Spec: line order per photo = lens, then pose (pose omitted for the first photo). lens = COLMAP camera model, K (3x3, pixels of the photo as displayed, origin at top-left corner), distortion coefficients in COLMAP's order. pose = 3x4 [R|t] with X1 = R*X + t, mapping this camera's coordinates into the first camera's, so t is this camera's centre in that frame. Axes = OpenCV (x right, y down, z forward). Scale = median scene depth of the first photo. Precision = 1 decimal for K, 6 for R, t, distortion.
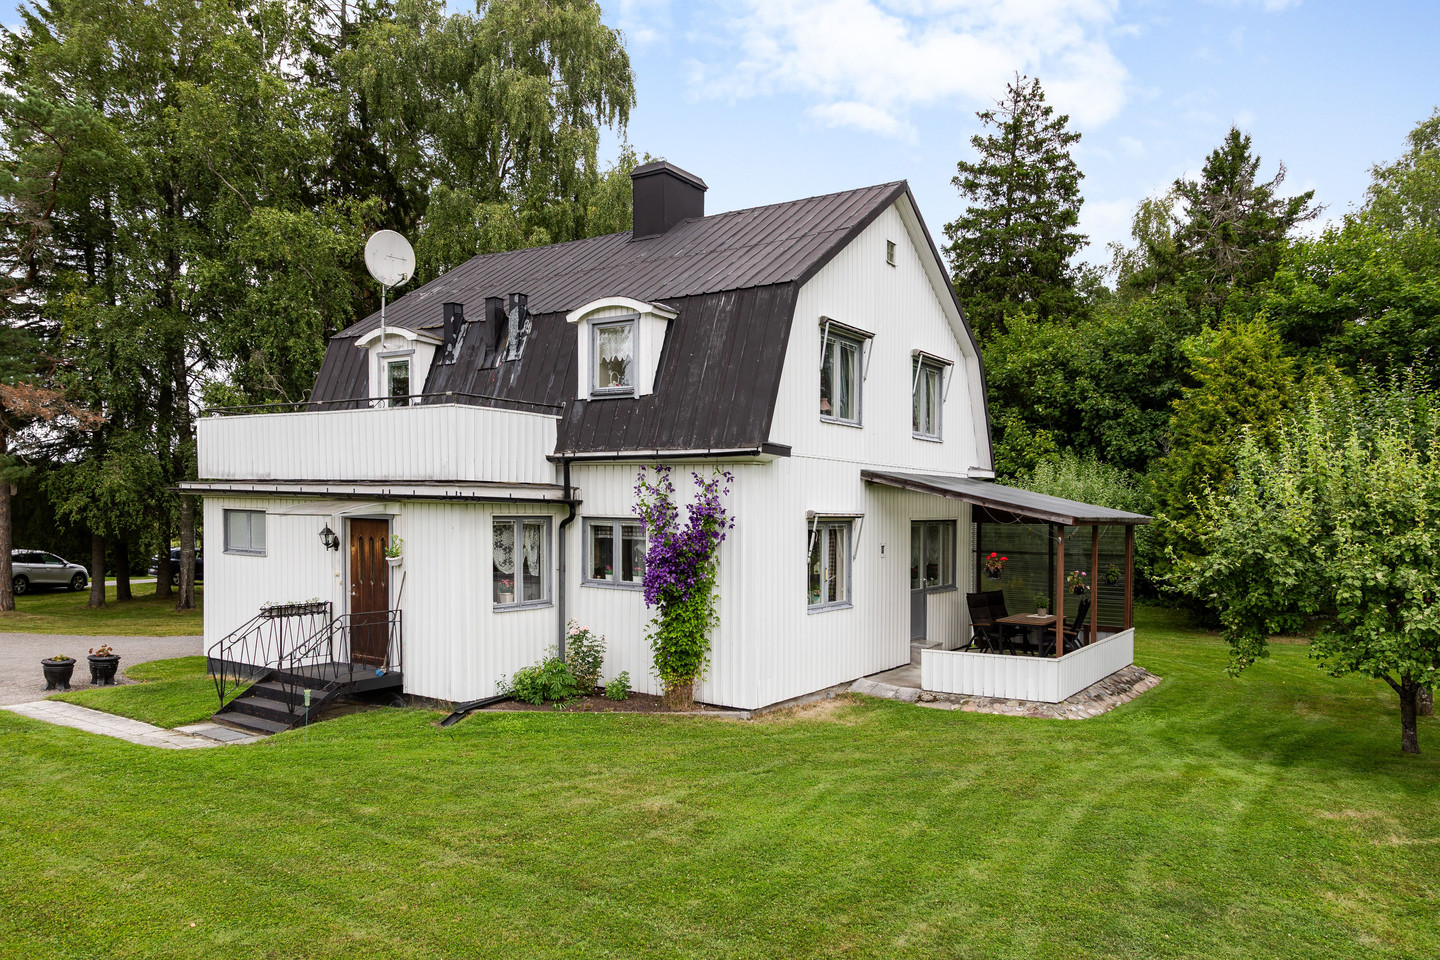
lens RADIAL K [[1018.9, 0, 700.1], [0, 1018.9, 459.1], [0, 0, 1]] dist [0.021844, 0.006081]
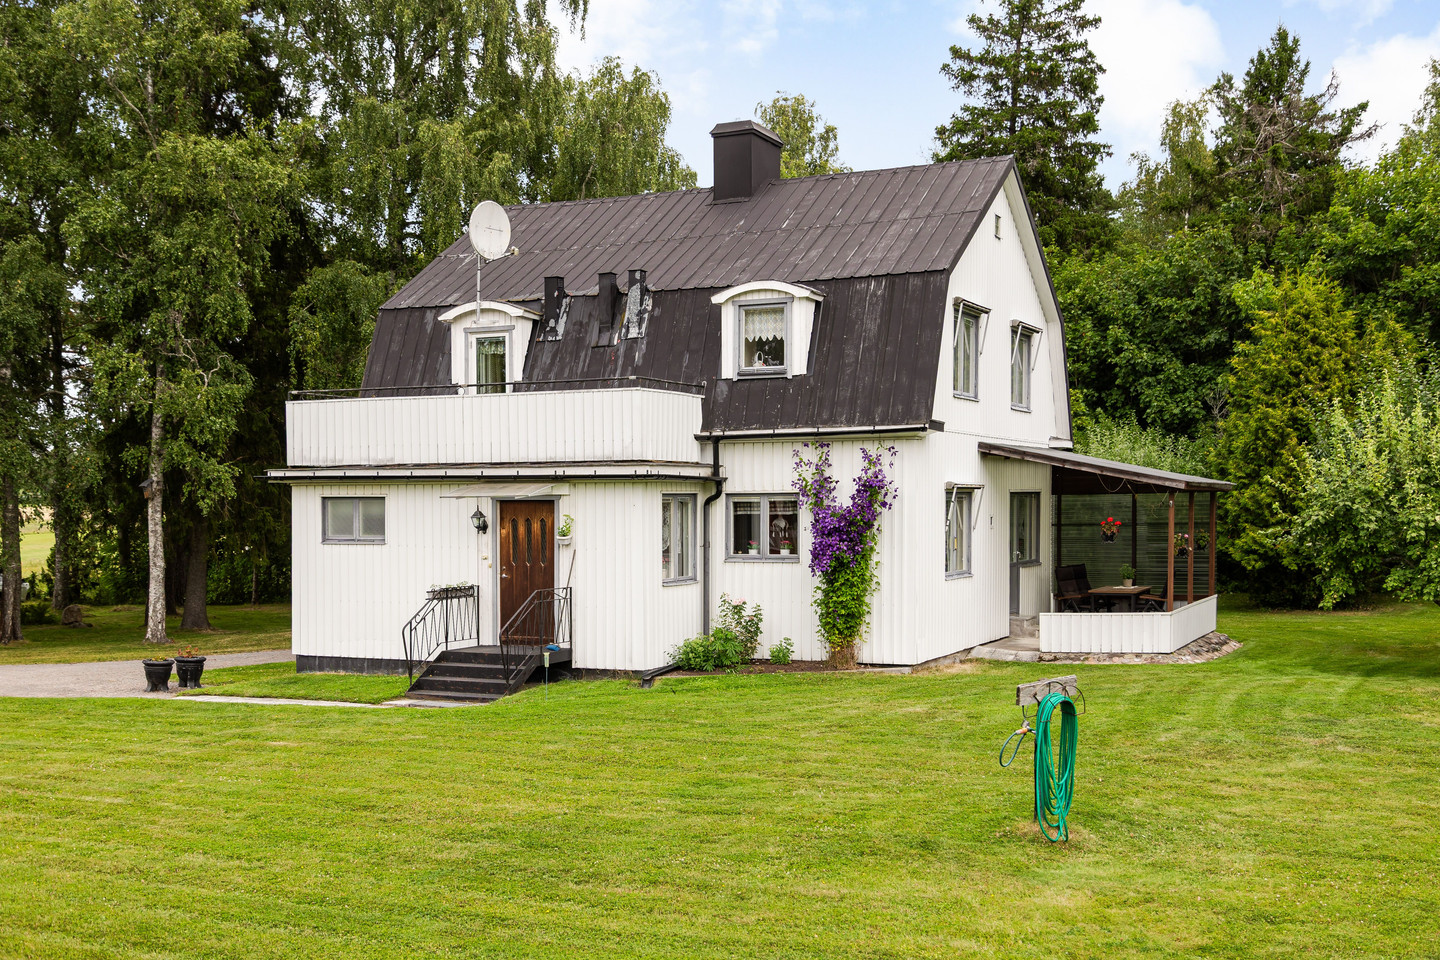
lens RADIAL K [[1594.0, 0, 718.4], [0, 1594.0, 483.9], [0, 0, 1]] dist [0.017001, 0.000000]
pose [[0.987014, -0.023910, 0.158844, -0.349393], [0.018195, 0.999137, 0.037337, -0.012081], [-0.159599, -0.033962, 0.986597, -0.530724]]
